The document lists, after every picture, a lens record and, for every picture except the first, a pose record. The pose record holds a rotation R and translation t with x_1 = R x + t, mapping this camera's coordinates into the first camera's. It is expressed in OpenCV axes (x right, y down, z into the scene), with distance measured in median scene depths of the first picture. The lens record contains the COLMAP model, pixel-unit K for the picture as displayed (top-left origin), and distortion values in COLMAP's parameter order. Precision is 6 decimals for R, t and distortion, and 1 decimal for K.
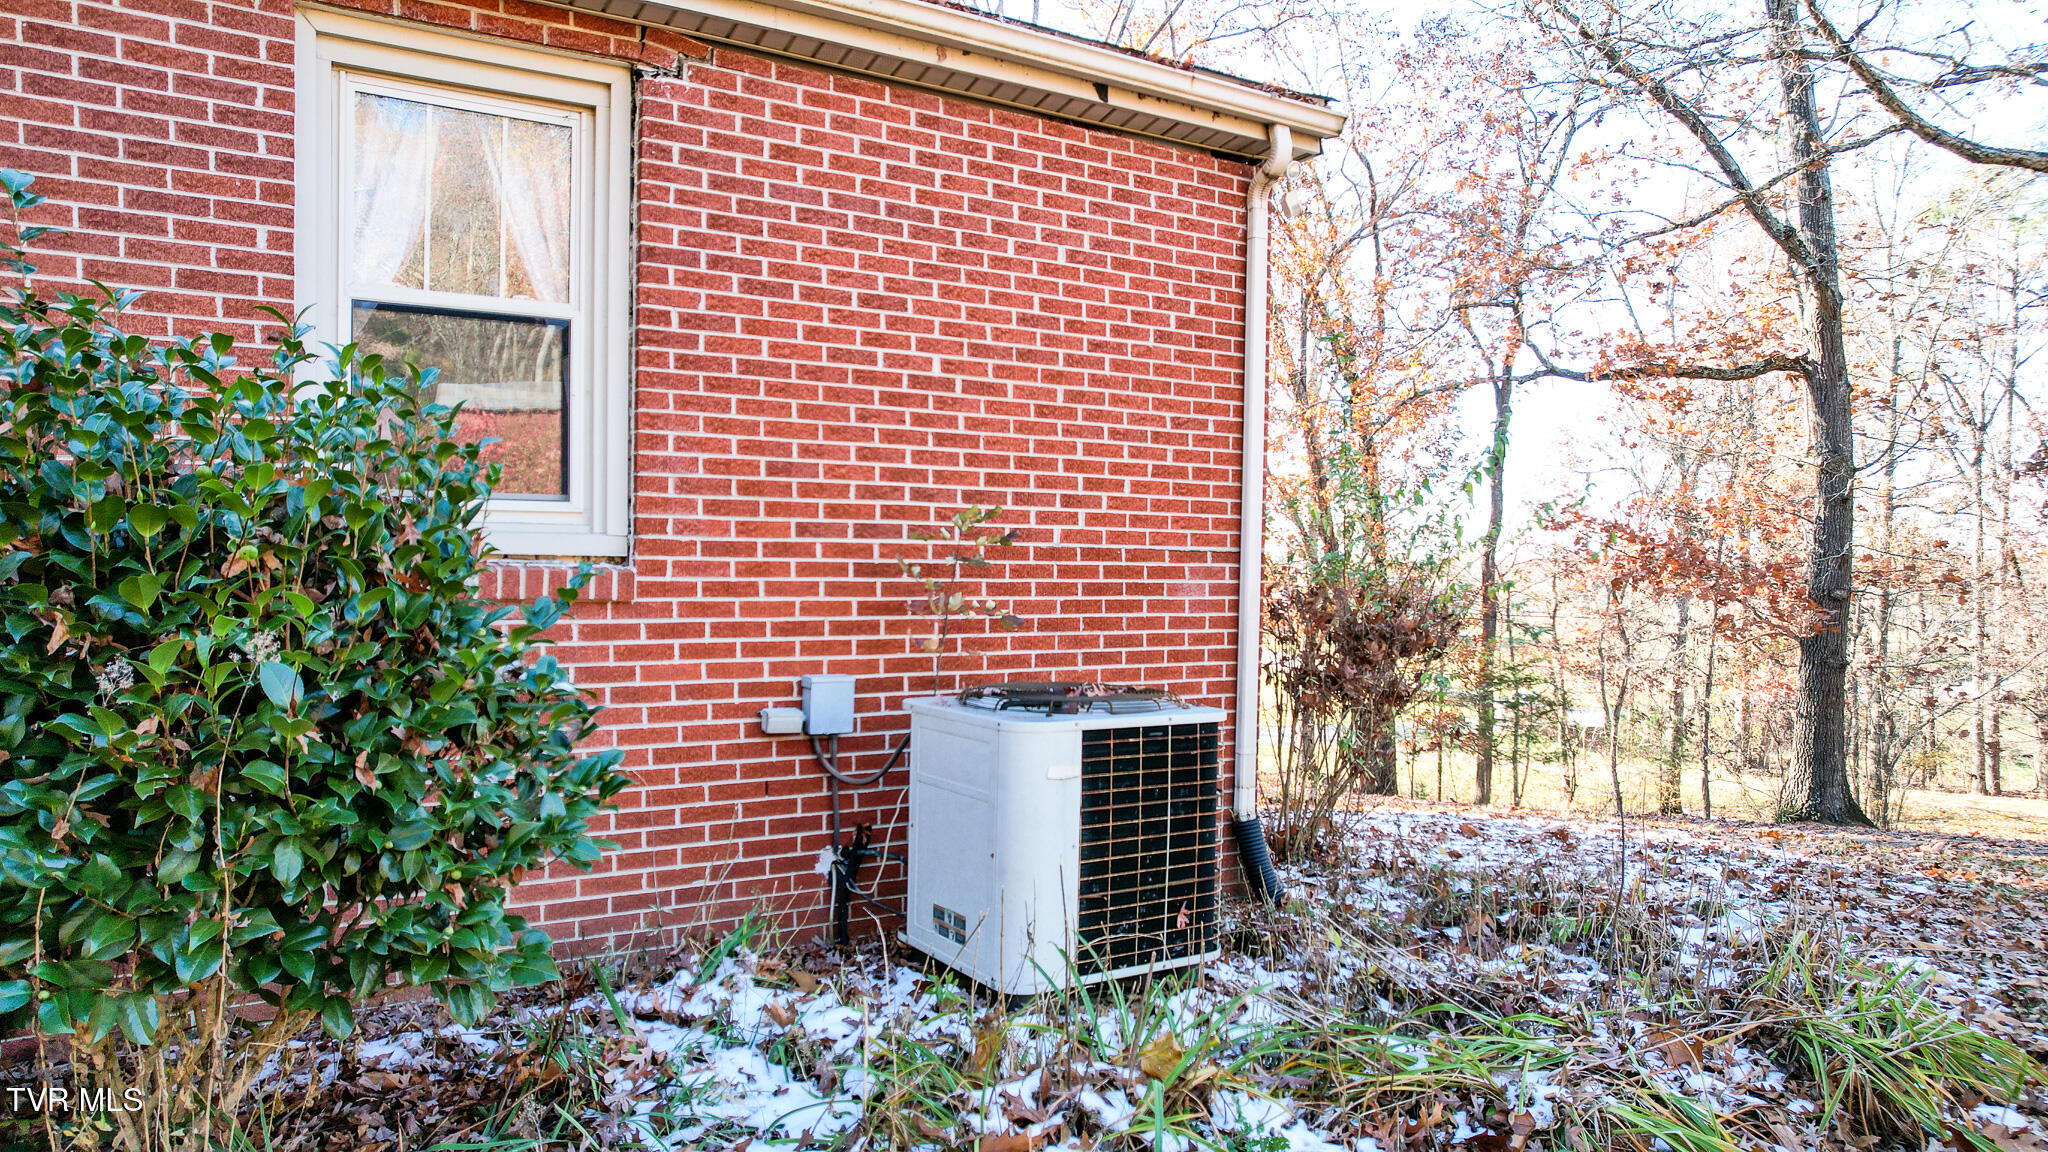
lens RADIAL K [[1308.4, 0, 1030.8], [0, 1308.4, 580.8], [0, 0, 1]] dist [-0.077213, 0.070204]
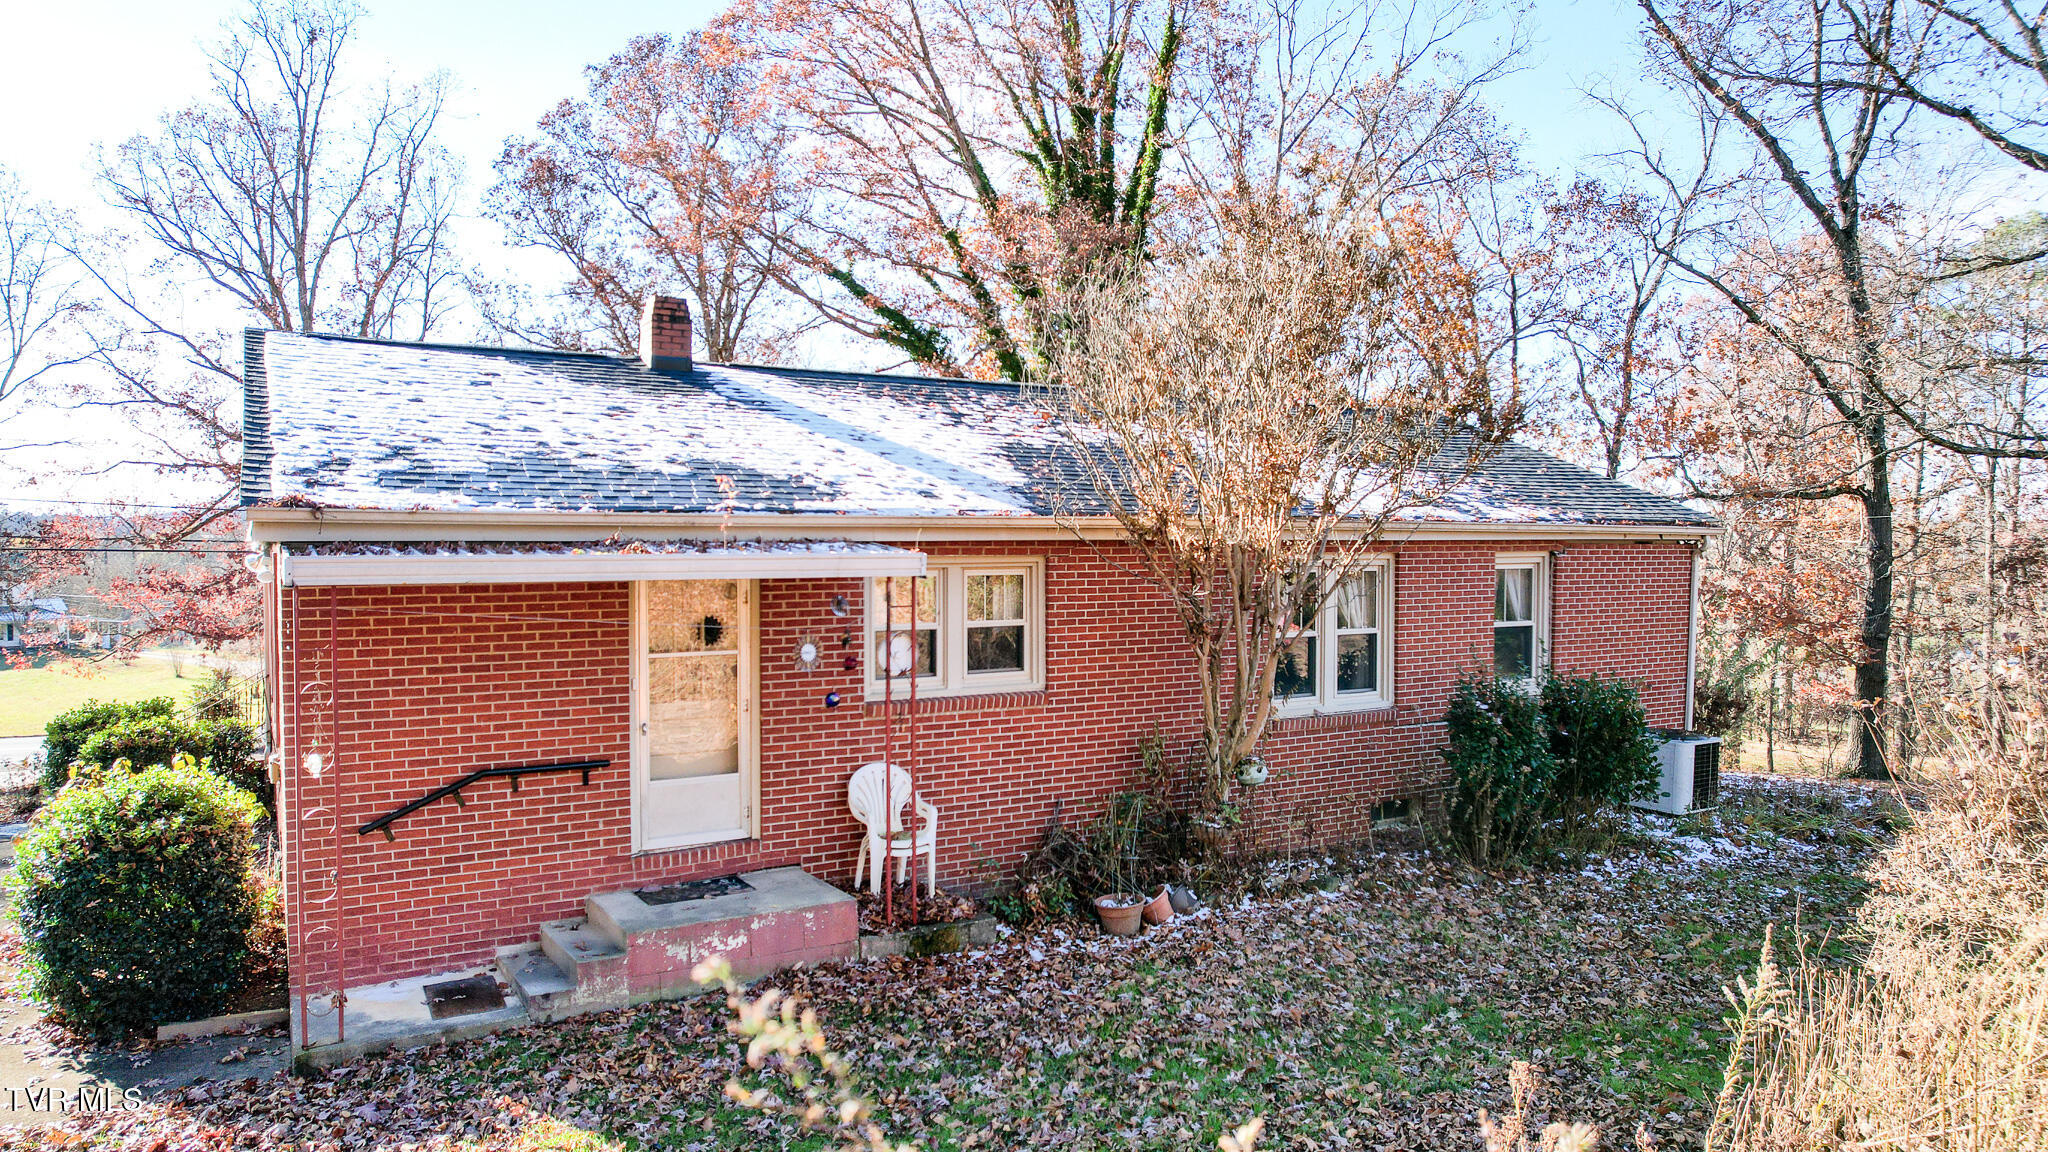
lens RADIAL K [[1308.4, 0, 1030.8], [0, 1308.4, 580.8], [0, 0, 1]] dist [-0.077213, 0.070204]
pose [[0.999908, -0.000603, -0.013587, -0.396246], [0.000992, 0.999589, 0.028667, -0.103223], [0.013564, -0.028678, 0.999497, -0.590814]]
